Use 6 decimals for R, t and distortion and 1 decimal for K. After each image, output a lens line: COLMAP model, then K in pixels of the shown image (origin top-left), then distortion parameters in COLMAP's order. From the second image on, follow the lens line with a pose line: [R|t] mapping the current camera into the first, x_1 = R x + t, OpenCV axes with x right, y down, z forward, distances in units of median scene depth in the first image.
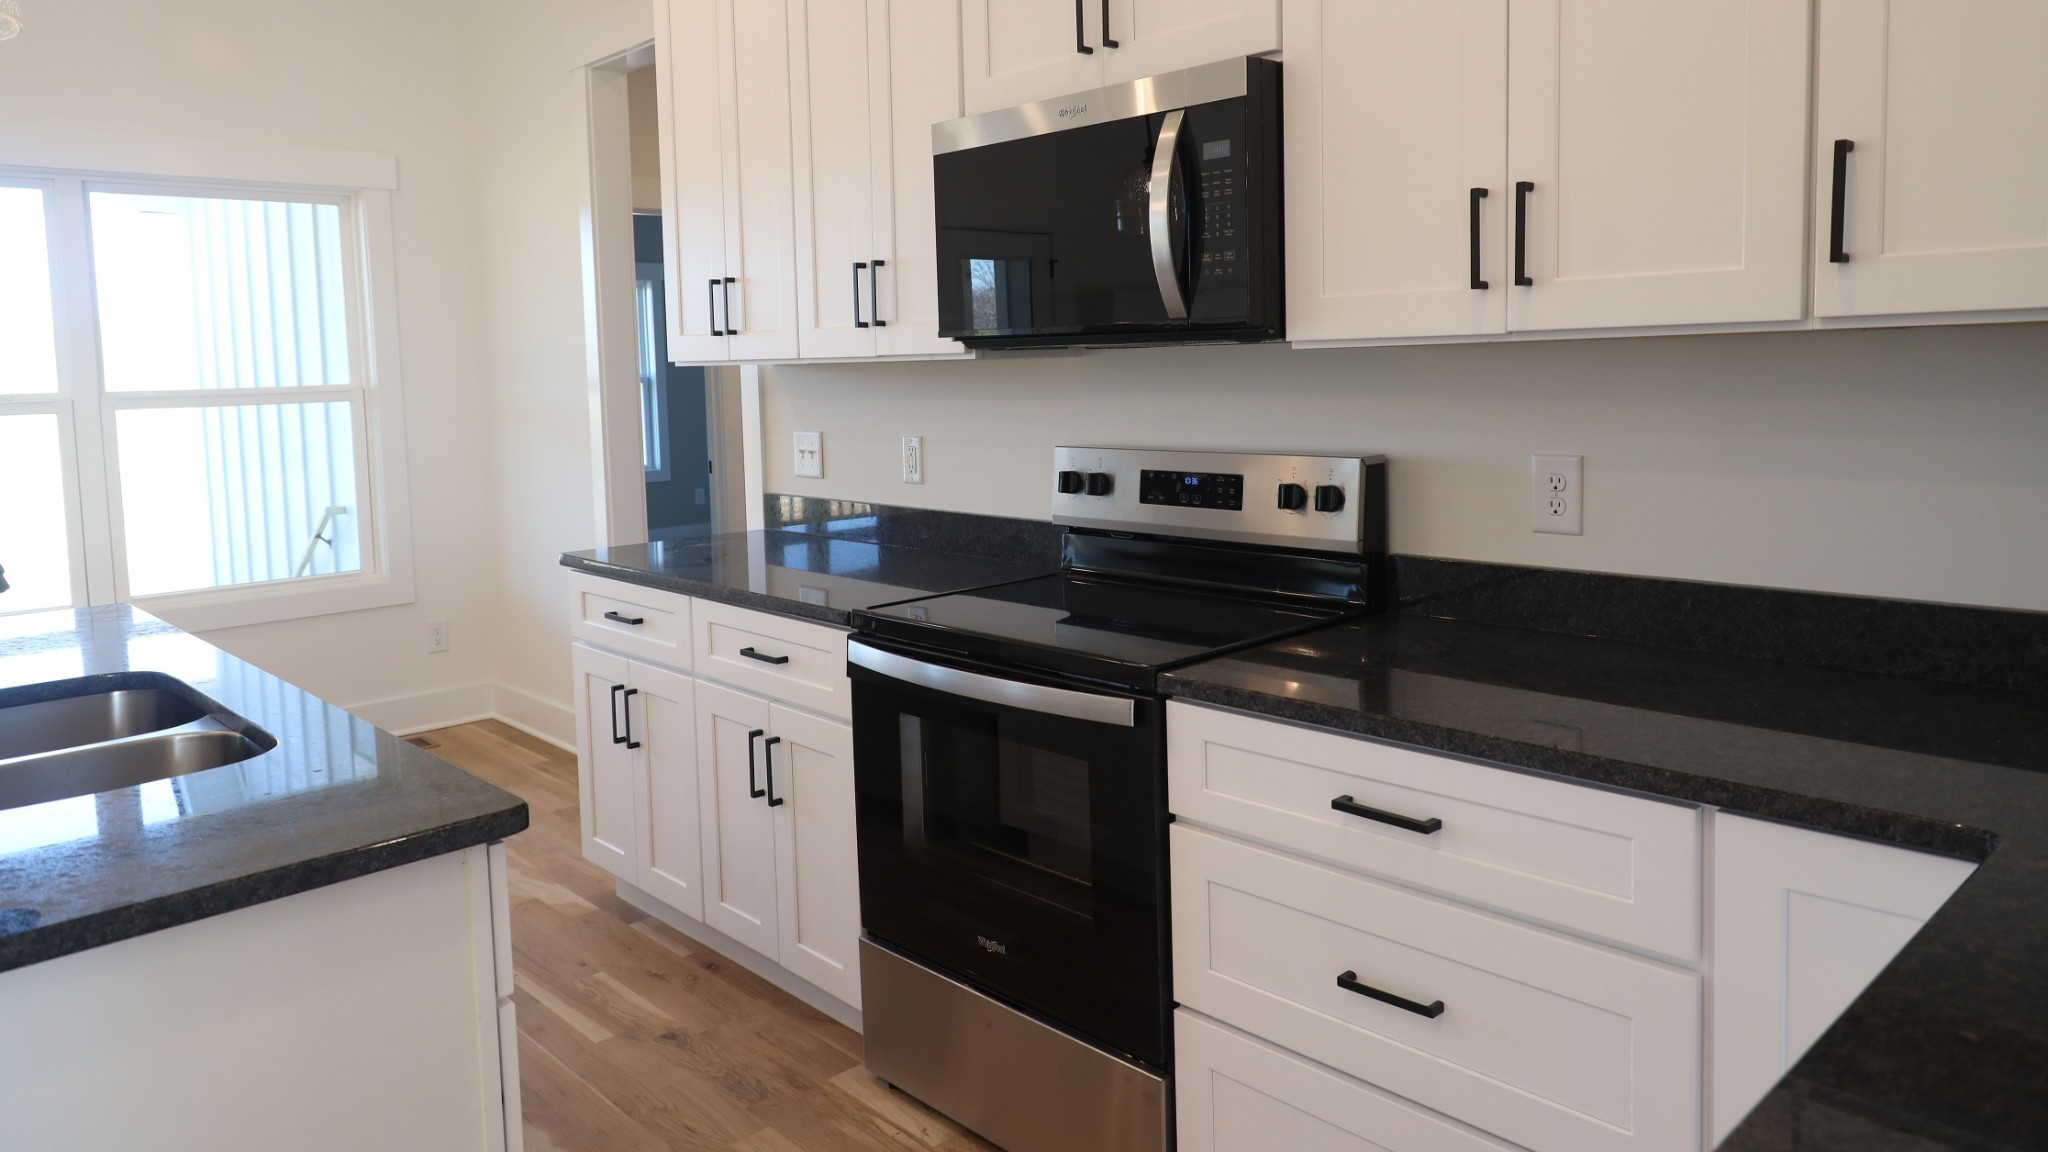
lens RADIAL K [[1342.2, 0, 1043.1], [0, 1342.2, 478.9], [0, 0, 1]] dist [-0.001580, 0.000162]
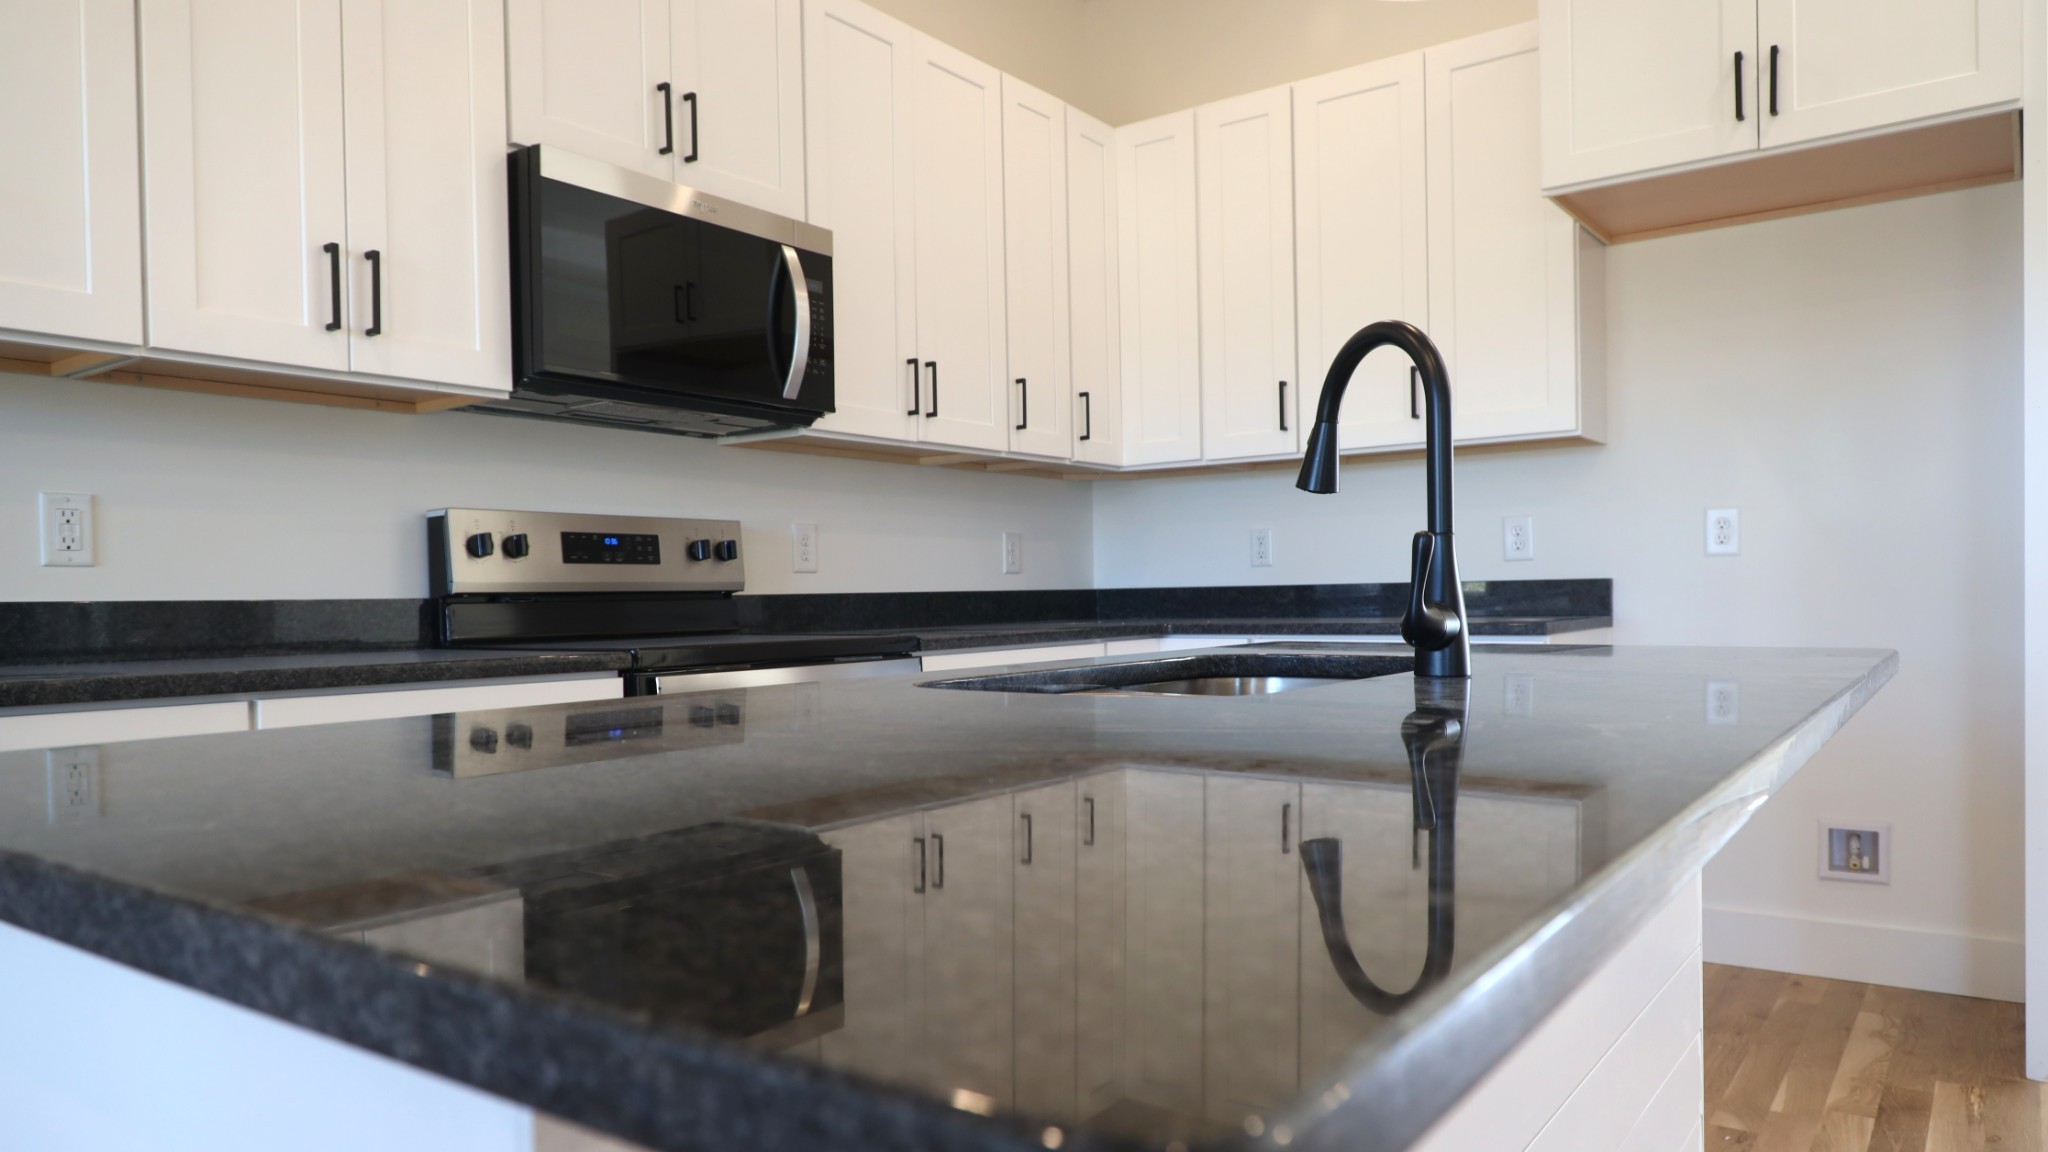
lens RADIAL K [[1342.2, 0, 1001.0], [0, 1342.2, 622.3], [0, 0, 1]] dist [-0.001580, 0.000162]
pose [[-0.149043, 0.011889, 0.988759, -1.074057], [0.107378, 0.994209, 0.004231, 0.101836], [-0.982983, 0.106801, -0.149457, 0.874604]]
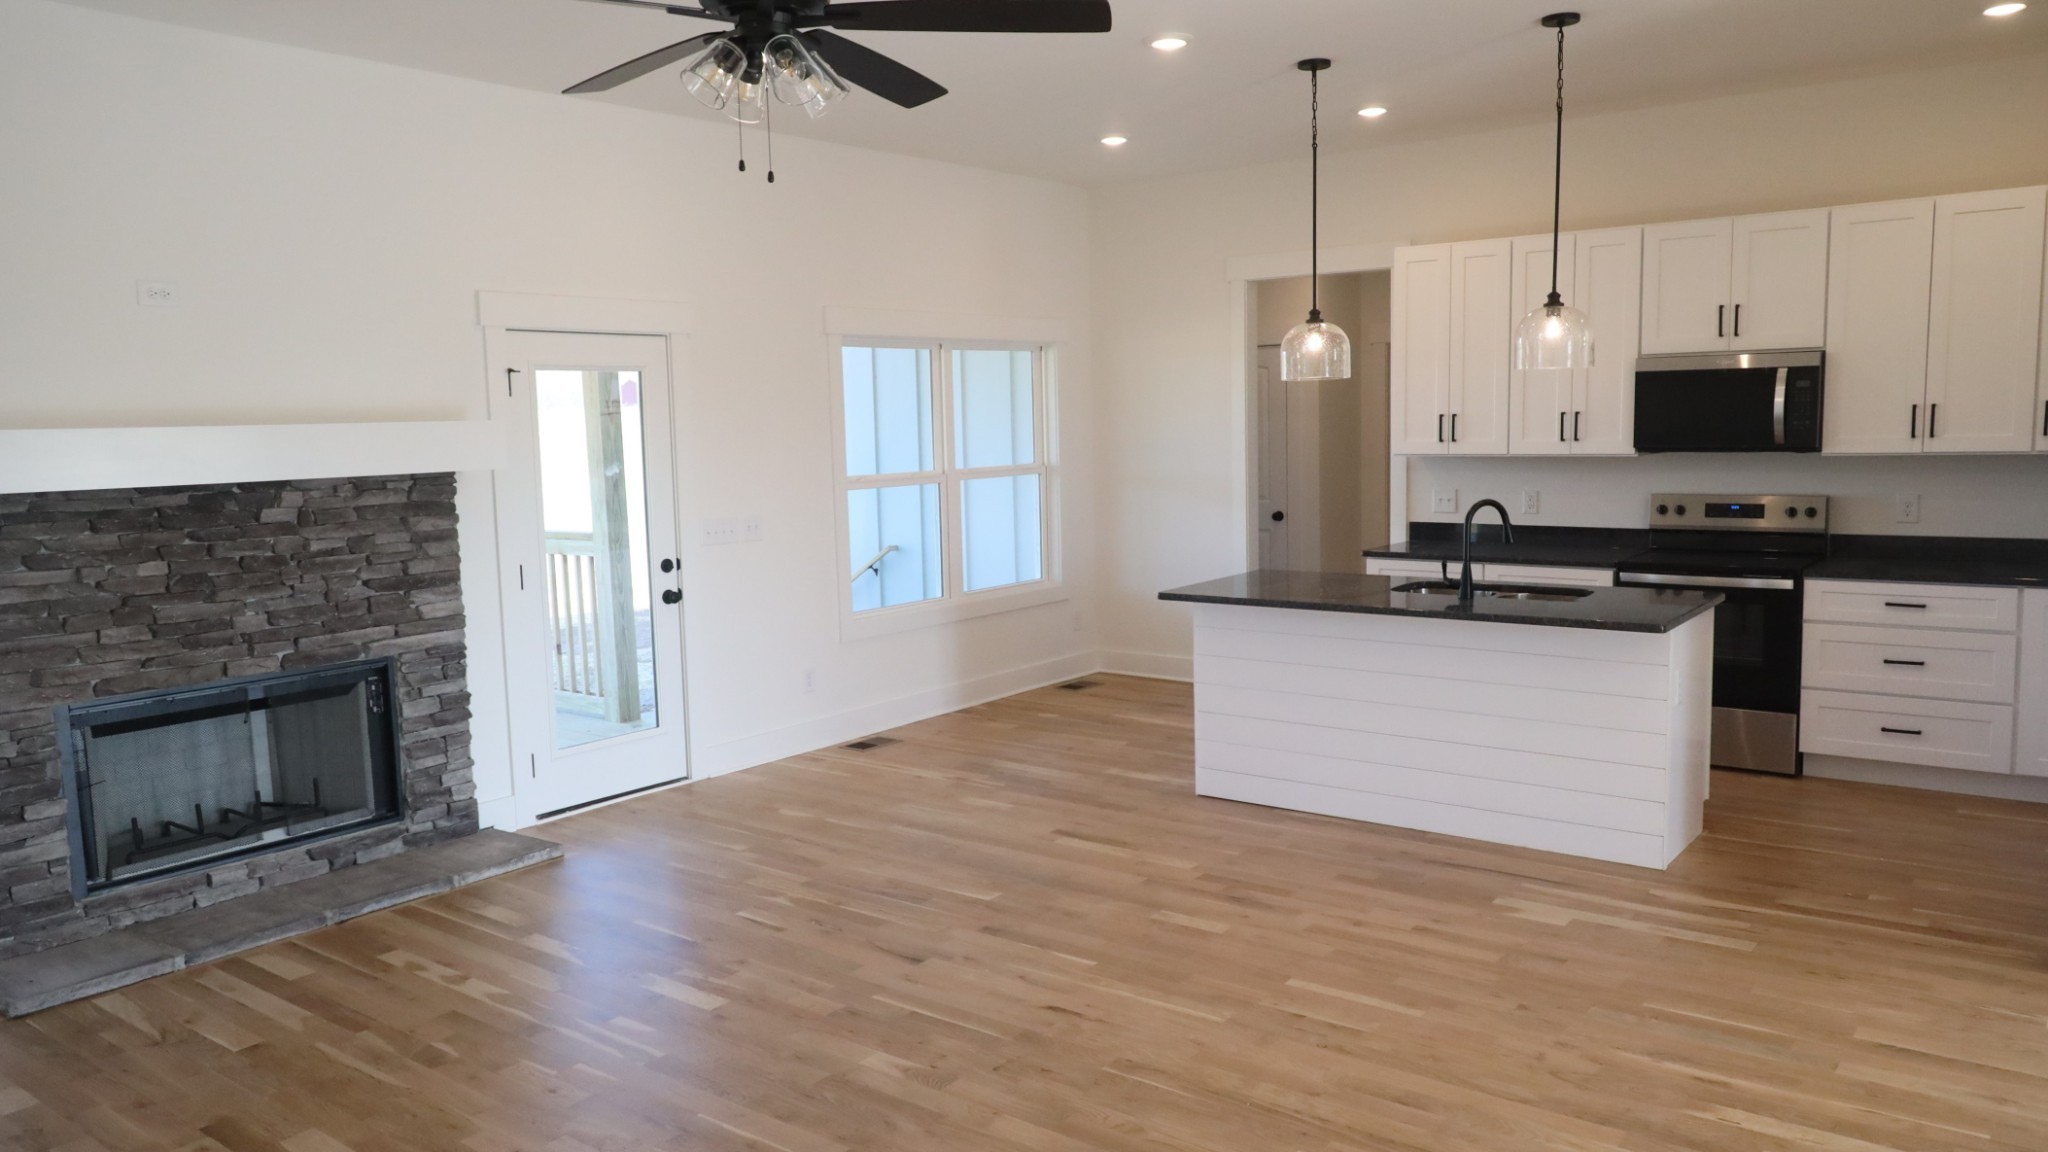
lens RADIAL K [[1423.2, 0, 1019.2], [0, 1423.2, 579.7], [0, 0, 1]] dist [-0.011286, -0.004668]
pose [[0.990640, -0.014473, 0.135734, -1.543939], [0.011521, 0.999680, 0.022510, 0.060829], [-0.136017, -0.020736, 0.990490, -1.380006]]
